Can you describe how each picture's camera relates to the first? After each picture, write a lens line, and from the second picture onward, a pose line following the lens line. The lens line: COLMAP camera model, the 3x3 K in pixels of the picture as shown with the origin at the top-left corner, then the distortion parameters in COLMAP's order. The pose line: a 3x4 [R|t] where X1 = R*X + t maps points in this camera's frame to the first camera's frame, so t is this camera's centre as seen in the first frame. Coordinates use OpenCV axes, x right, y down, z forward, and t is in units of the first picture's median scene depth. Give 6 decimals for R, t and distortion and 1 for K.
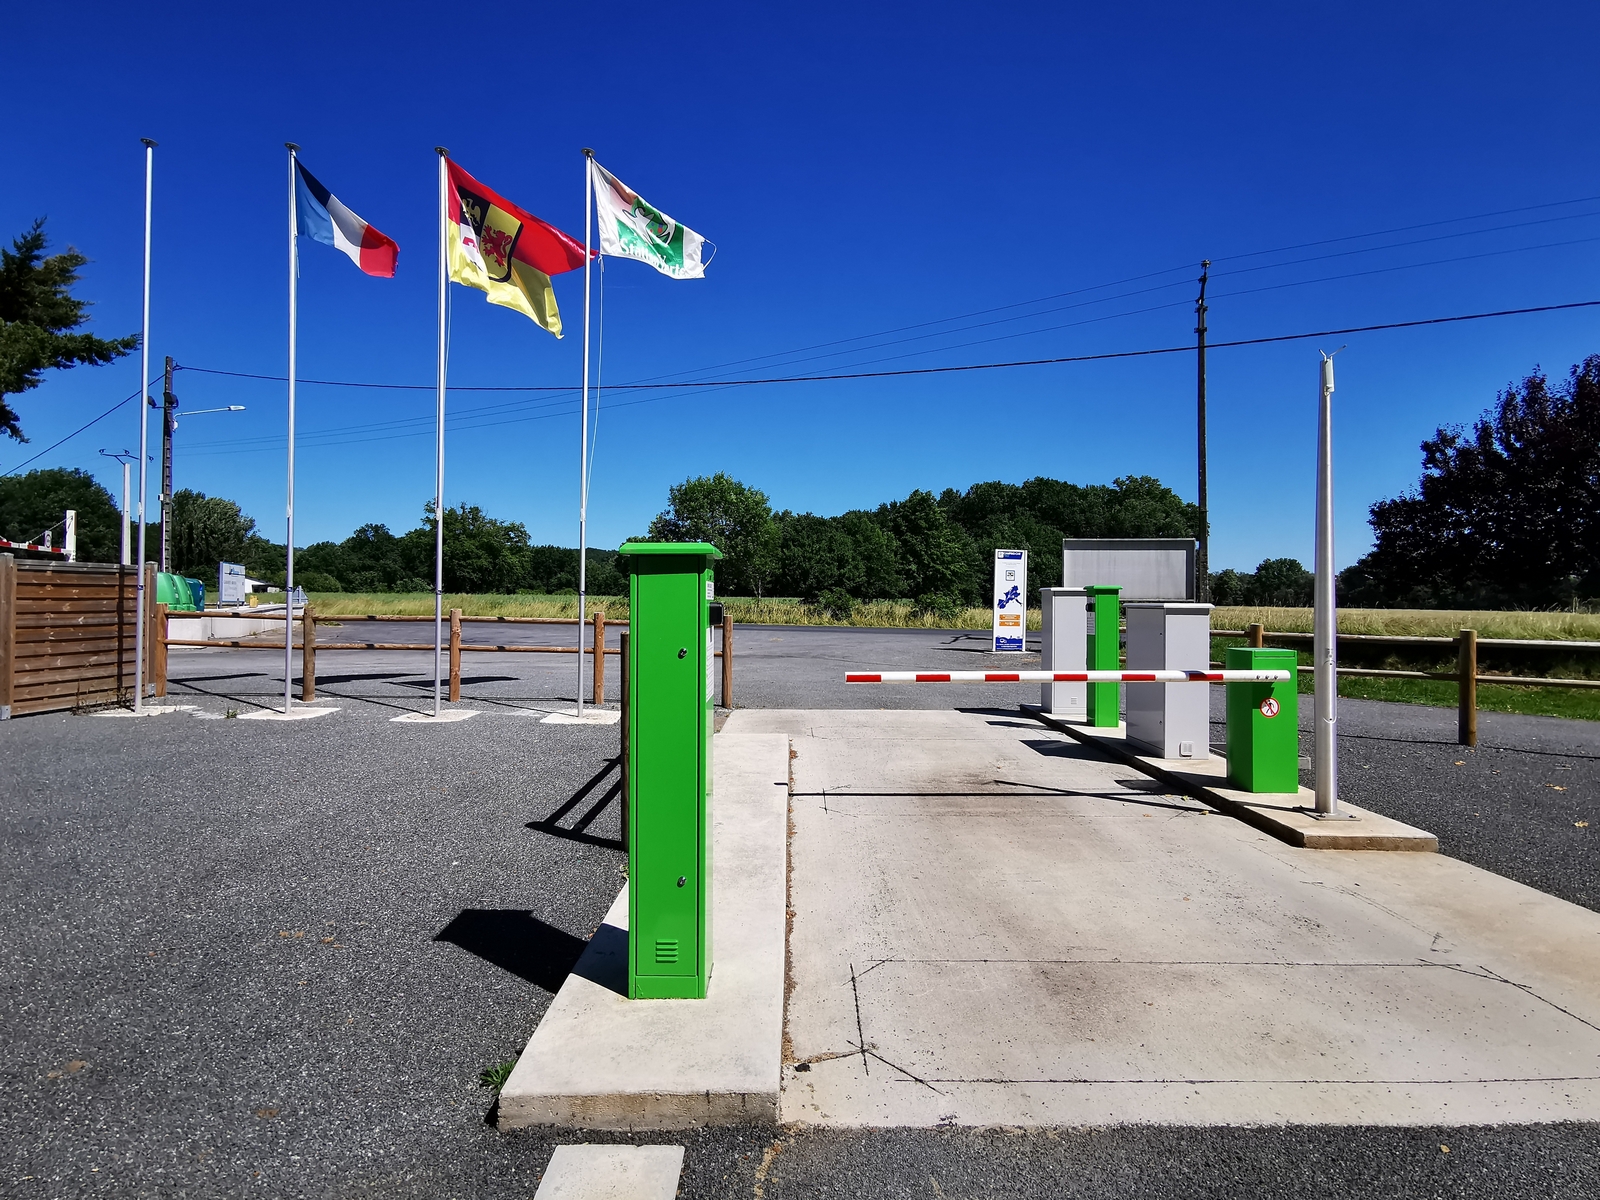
lens RADIAL K [[783.0, 0, 802.2], [0, 783.0, 600.7], [0, 0, 1]] dist [-0.006147, -0.000472]
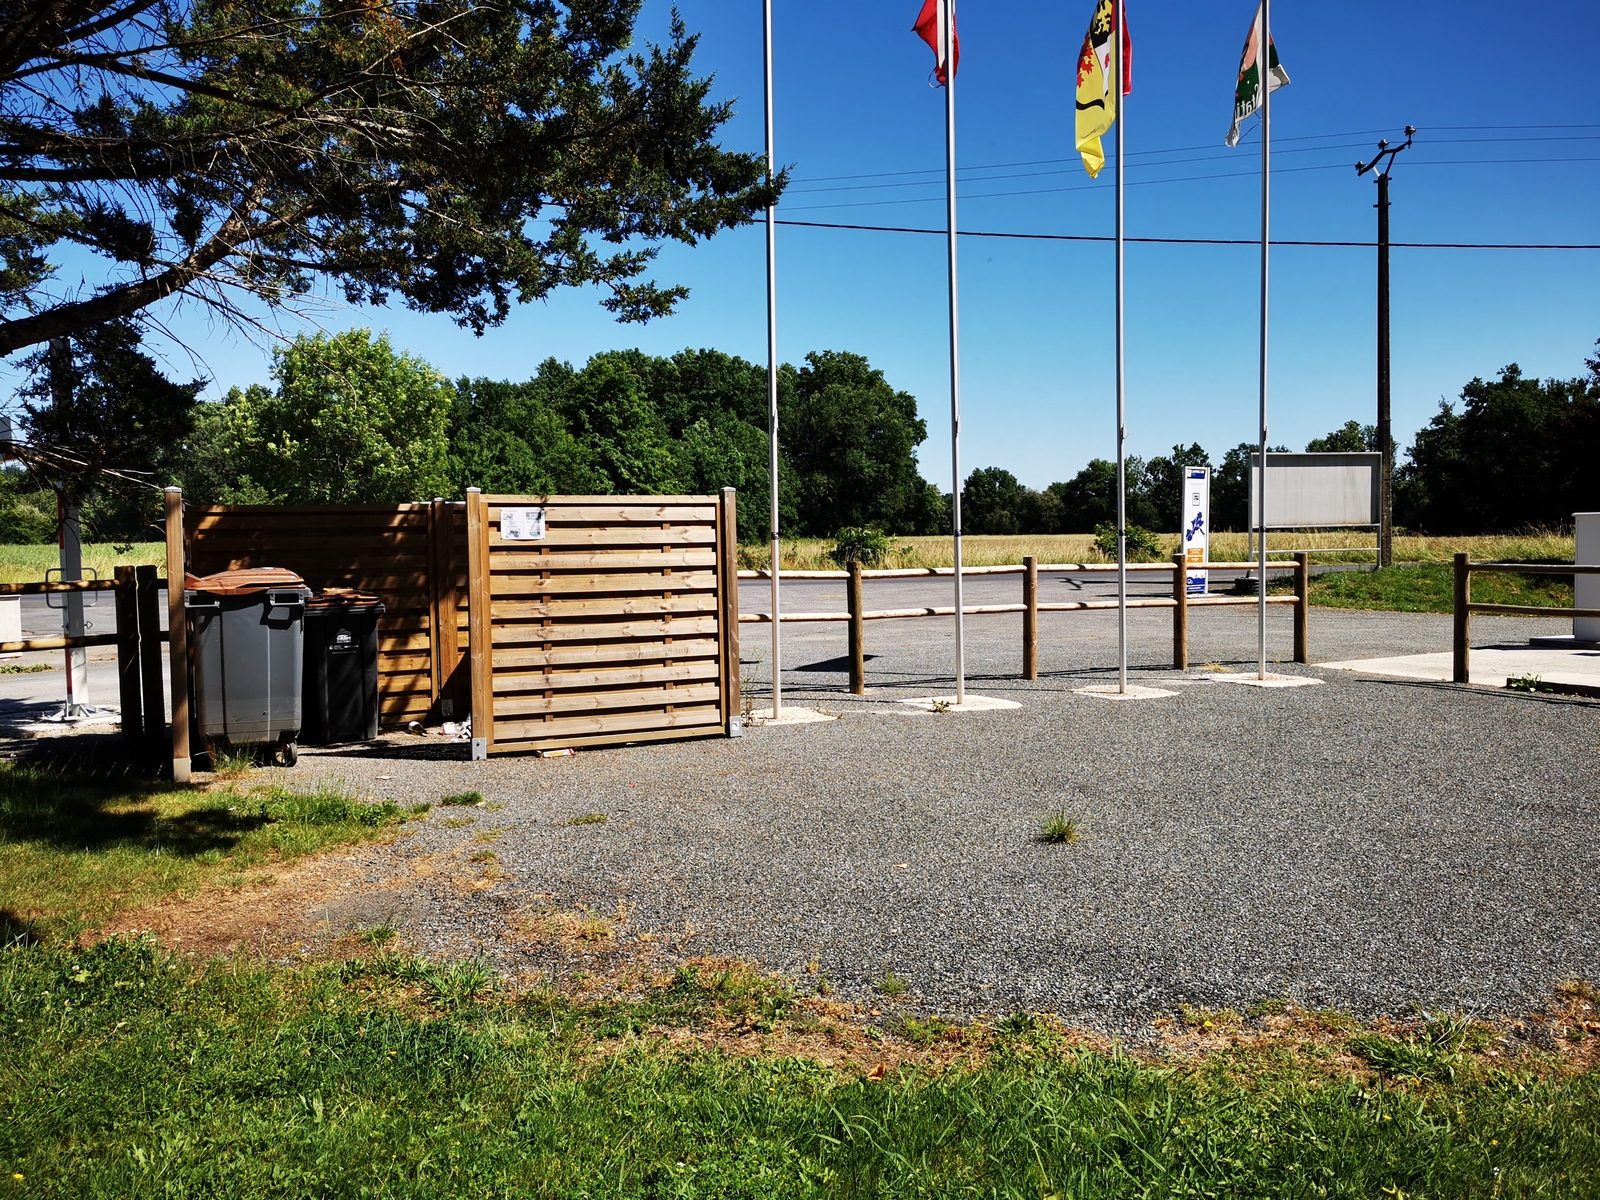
lens RADIAL K [[1251.5, 0, 798.9], [0, 1251.5, 598.2], [0, 0, 1]] dist [0.005209, 0.001537]
pose [[0.909787, -0.046407, 0.412474, -0.139565], [0.026770, 0.998222, 0.053262, -0.002271], [-0.414212, -0.037415, 0.909411, 0.001159]]
